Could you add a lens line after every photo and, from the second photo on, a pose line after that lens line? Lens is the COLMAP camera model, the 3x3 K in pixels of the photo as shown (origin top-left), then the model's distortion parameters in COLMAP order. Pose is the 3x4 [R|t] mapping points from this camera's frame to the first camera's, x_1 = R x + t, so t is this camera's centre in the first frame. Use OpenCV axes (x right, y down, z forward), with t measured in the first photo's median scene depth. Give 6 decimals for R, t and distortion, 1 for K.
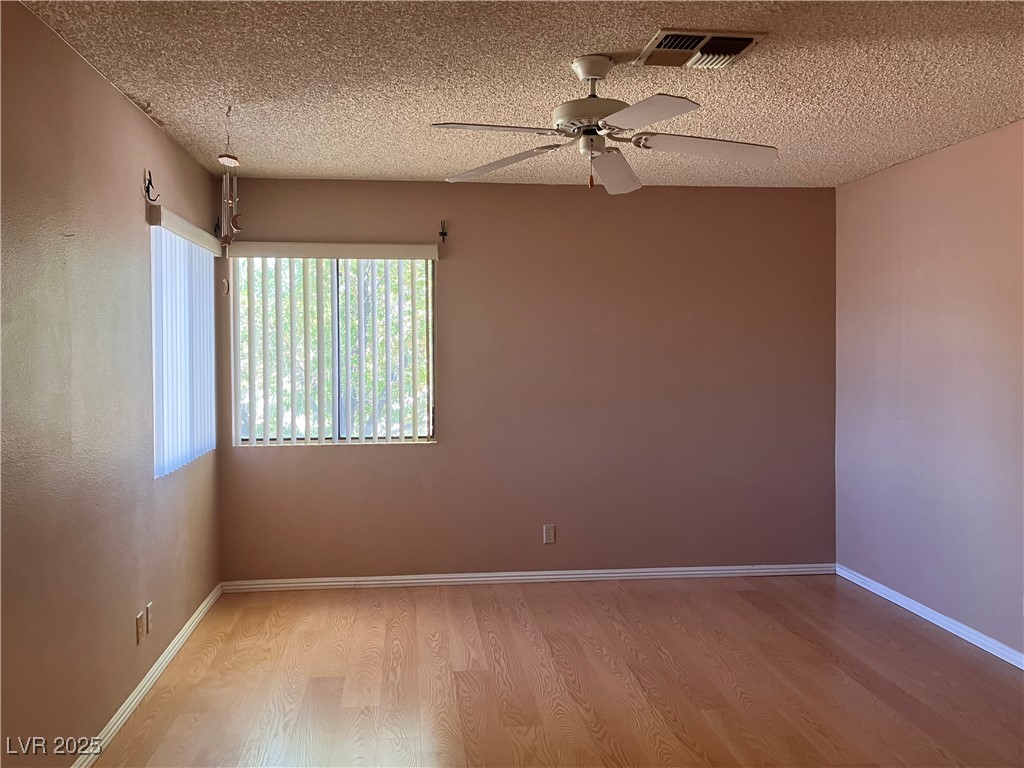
lens RADIAL K [[839.9, 0, 510.7], [0, 839.9, 386.2], [0, 0, 1]] dist [0.031512, 0.002477]
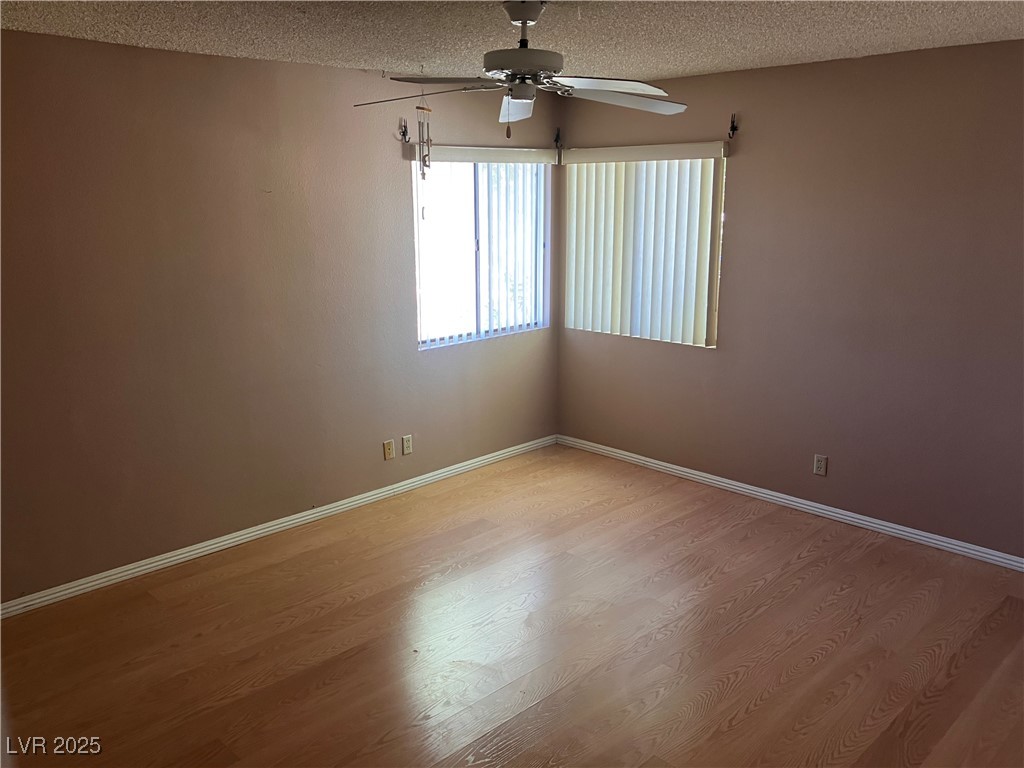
lens RADIAL K [[839.9, 0, 511.5], [0, 839.9, 388.7], [0, 0, 1]] dist [0.031512, 0.002477]
pose [[0.606612, 0.176554, -0.775146, 0.574656], [-0.035090, 0.980024, 0.195758, -0.075195], [0.794223, -0.091549, 0.600690, 0.219664]]
